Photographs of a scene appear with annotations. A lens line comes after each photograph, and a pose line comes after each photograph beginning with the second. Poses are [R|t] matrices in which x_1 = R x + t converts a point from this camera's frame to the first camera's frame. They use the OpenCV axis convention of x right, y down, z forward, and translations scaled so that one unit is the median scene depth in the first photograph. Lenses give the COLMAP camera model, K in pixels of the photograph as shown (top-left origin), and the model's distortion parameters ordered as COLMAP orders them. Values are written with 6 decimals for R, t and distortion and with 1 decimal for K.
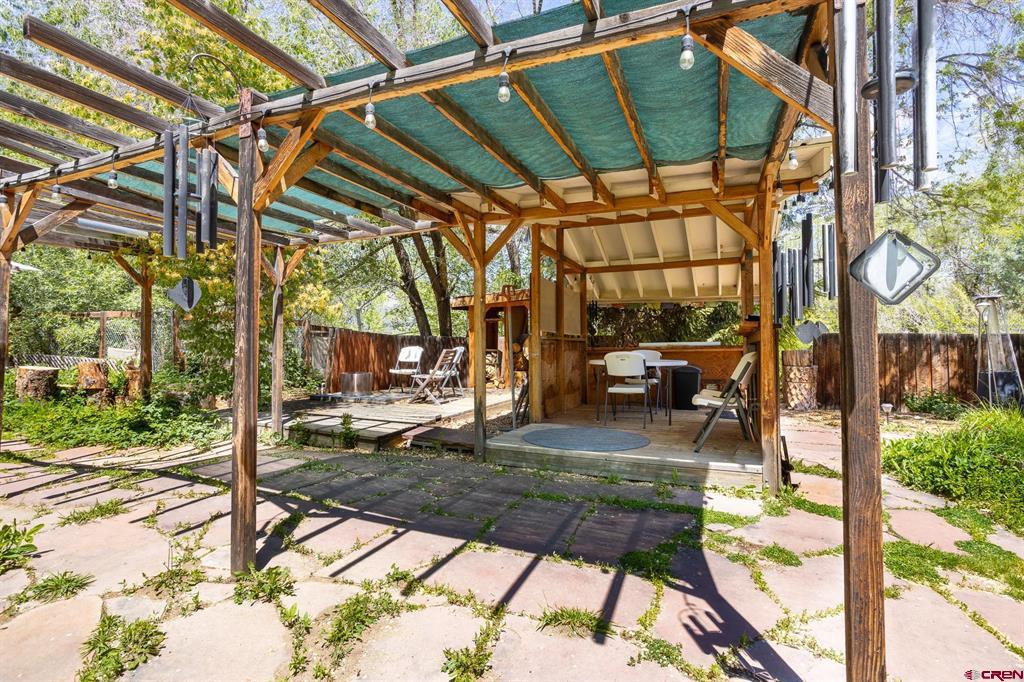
lens RADIAL K [[492.1, 0, 508.7], [0, 492.1, 338.4], [0, 0, 1]] dist [0.000036, 0.000191]
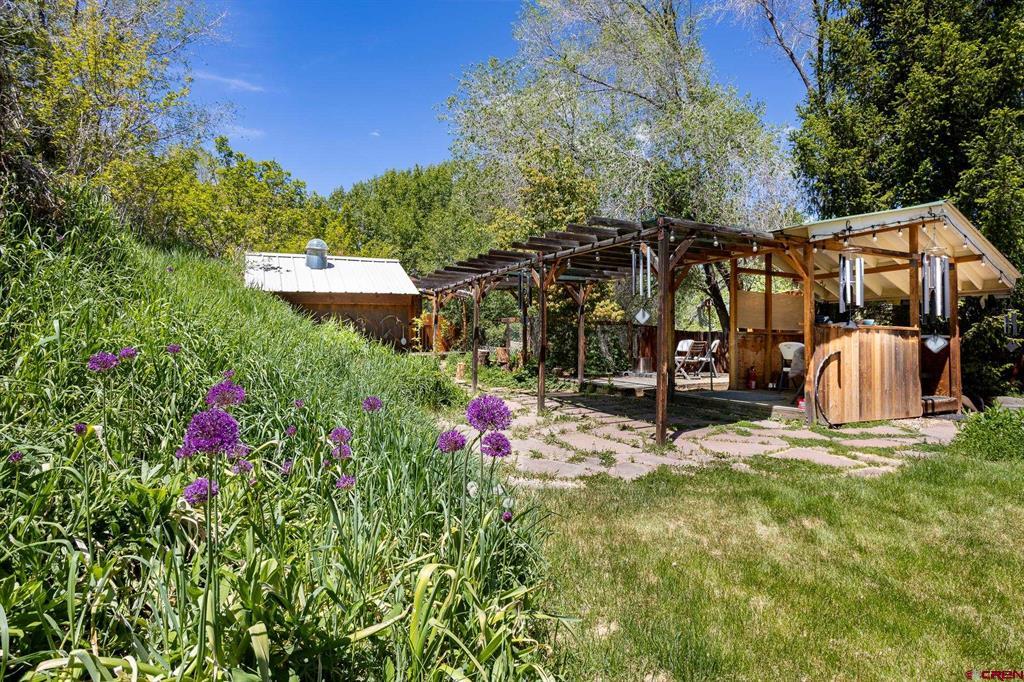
lens RADIAL K [[564.6, 0, 511.6], [0, 564.6, 340.1], [0, 0, 1]] dist [-0.000503, -0.000020]
pose [[0.773239, 0.000079, -0.634115, 0.506281], [0.004945, 0.999969, 0.006154, 0.006593], [0.634095, -0.007894, 0.773214, -0.597162]]
